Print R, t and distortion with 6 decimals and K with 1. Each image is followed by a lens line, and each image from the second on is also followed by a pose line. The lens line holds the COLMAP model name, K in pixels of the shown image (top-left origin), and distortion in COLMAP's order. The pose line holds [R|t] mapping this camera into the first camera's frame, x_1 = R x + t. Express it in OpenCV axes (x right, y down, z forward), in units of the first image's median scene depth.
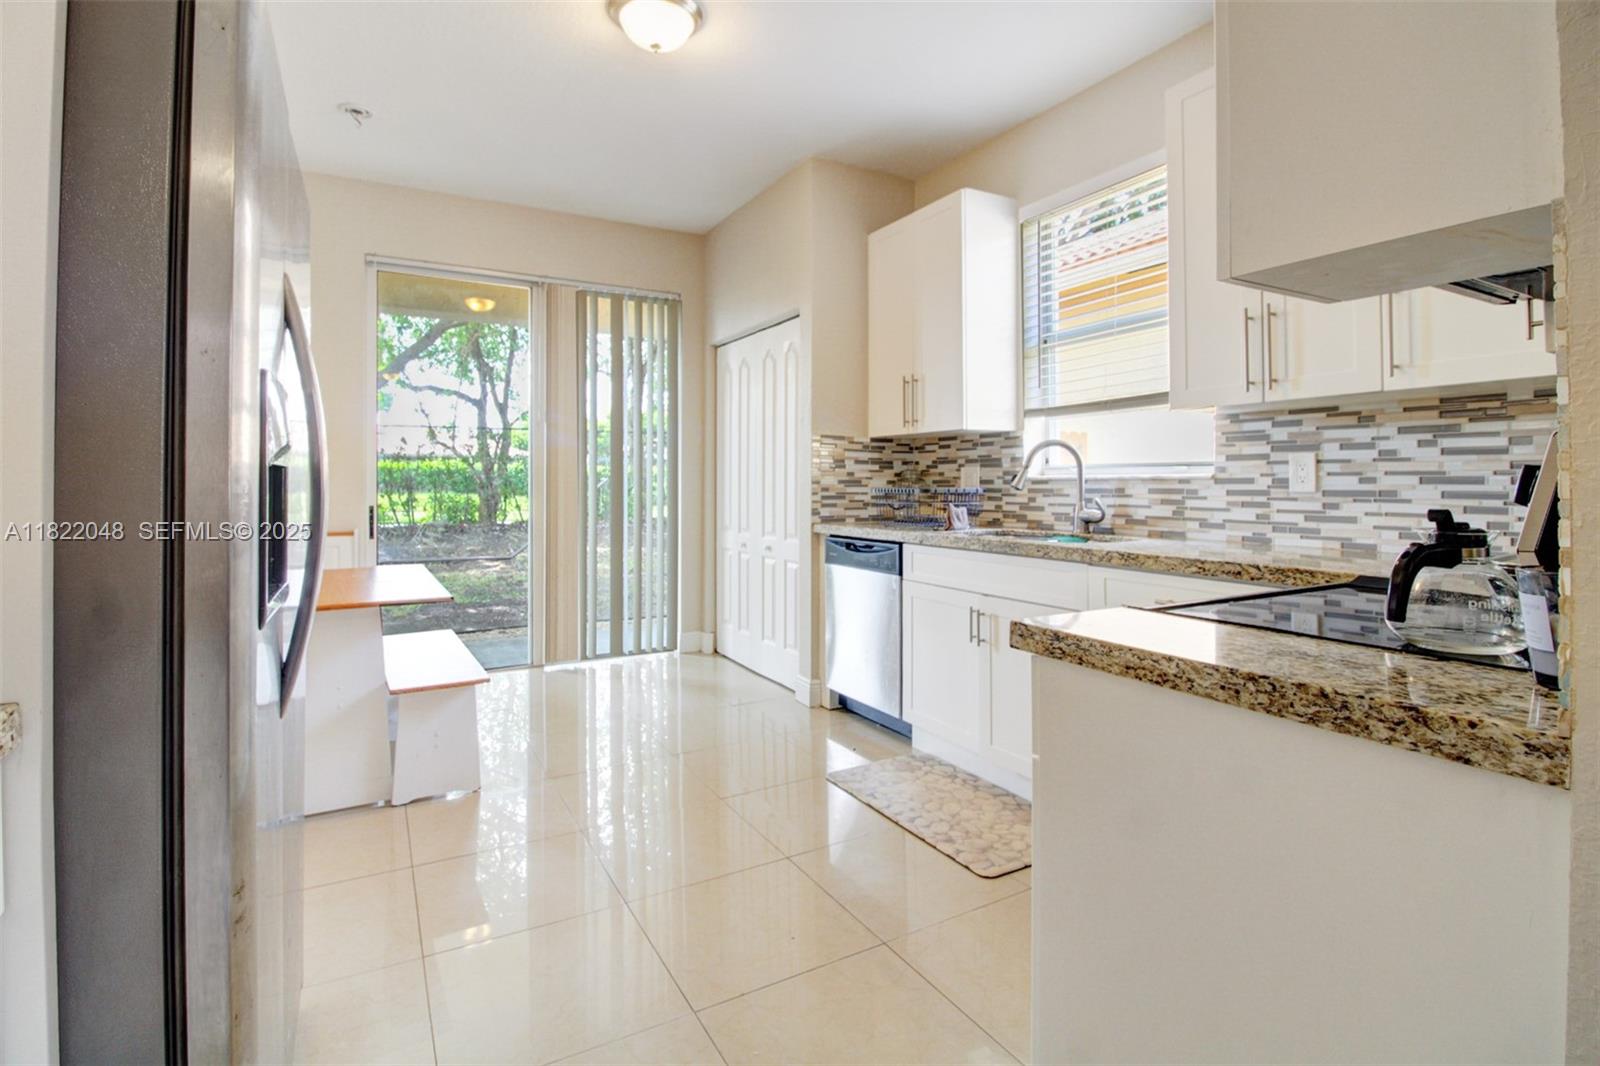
lens RADIAL K [[760.0, 0, 785.6], [0, 760.0, 465.5], [0, 0, 1]] dist [0.000109, 0.000398]
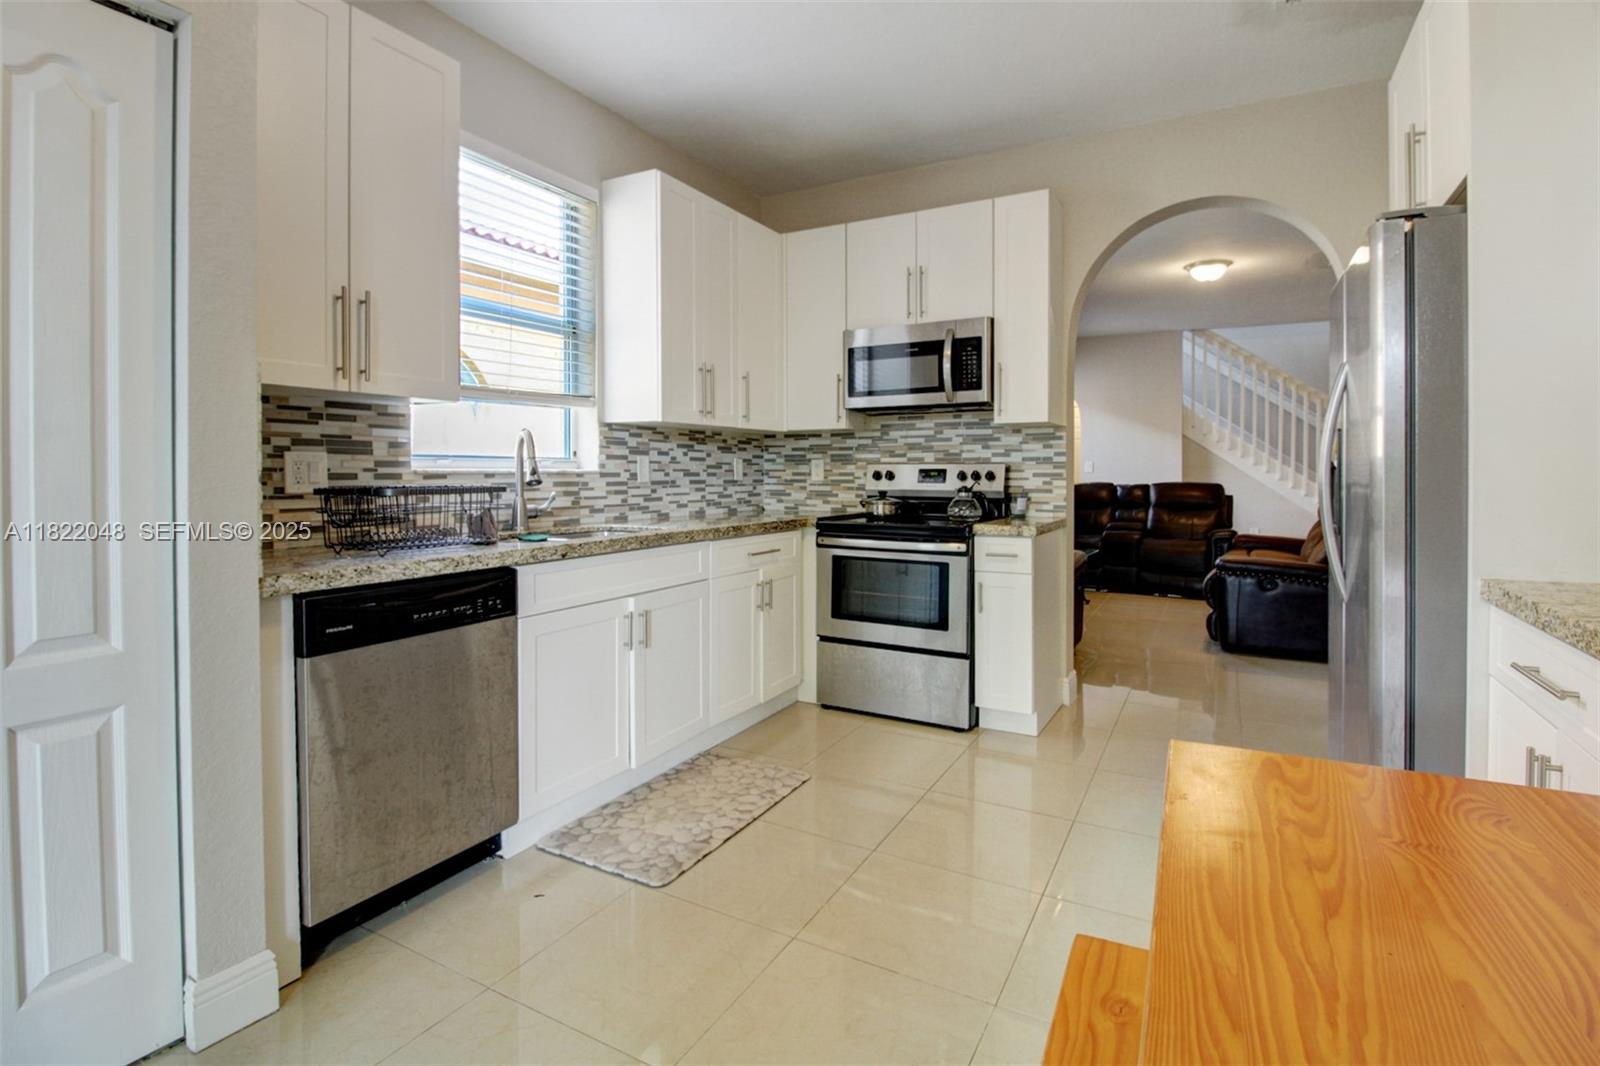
lens RADIAL K [[754.7, 0, 801.3], [0, 754.7, 485.5], [0, 0, 1]] dist [0.000143, -0.013320]
pose [[-0.531049, -0.003782, 0.847332, -0.694371], [-0.008844, 0.999960, -0.001079, 0.037937], [-0.847295, -0.008067, -0.531062, 1.435709]]
